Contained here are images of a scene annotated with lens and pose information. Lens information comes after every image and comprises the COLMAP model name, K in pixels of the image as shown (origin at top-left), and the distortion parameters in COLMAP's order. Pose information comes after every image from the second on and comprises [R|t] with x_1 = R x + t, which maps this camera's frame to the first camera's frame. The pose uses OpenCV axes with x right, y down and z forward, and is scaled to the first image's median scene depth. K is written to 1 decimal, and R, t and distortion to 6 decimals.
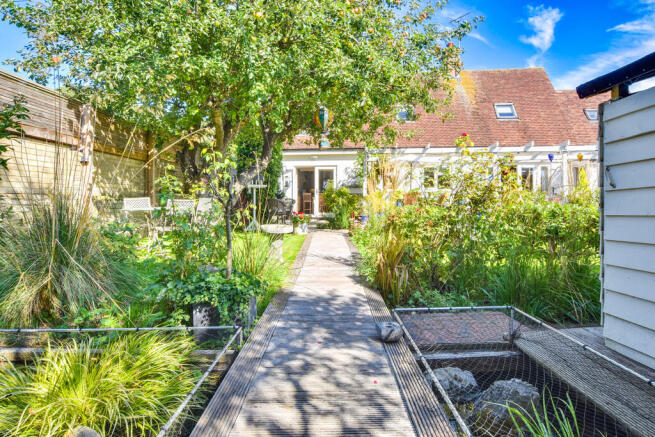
lens RADIAL K [[469.7, 0, 328.0], [0, 469.7, 222.8], [0, 0, 1]] dist [0.007524, 0.000948]
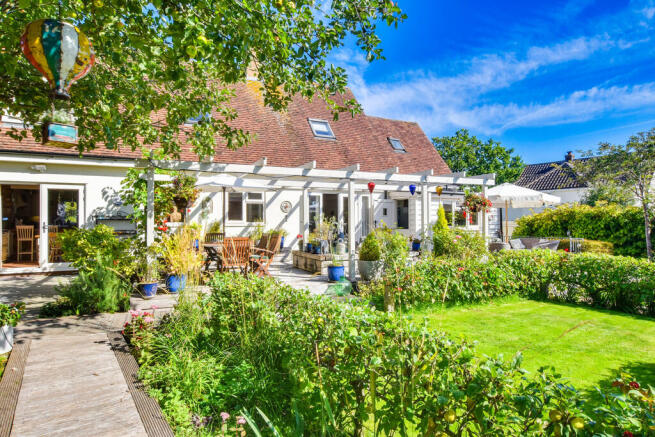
lens RADIAL K [[381.9, 0, 327.5], [0, 381.9, 218.5], [0, 0, 1]] dist [-0.003091, 0.000665]
pose [[0.822110, -0.005827, 0.569299, -0.005011], [0.022050, 0.999523, -0.021611, -0.069161], [-0.568901, 0.030320, 0.821847, 0.485874]]
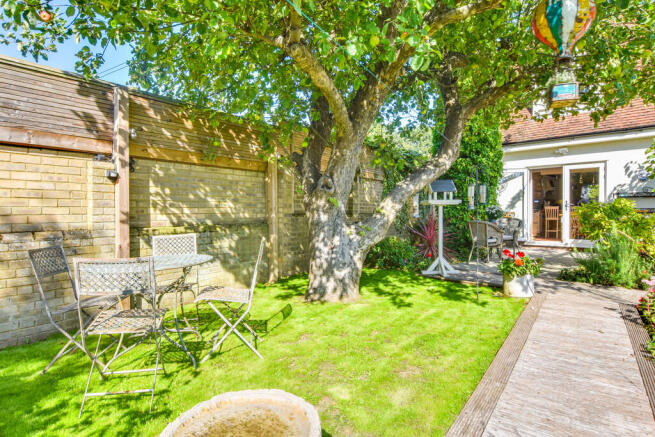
lens RADIAL K [[381.9, 0, 327.5], [0, 381.9, 218.5], [0, 0, 1]] dist [-0.003091, 0.000665]
pose [[0.819284, 0.002047, -0.573384, 0.008372], [-0.011995, 0.999836, -0.013569, -0.044844], [0.573262, 0.017994, 0.819174, 0.469679]]
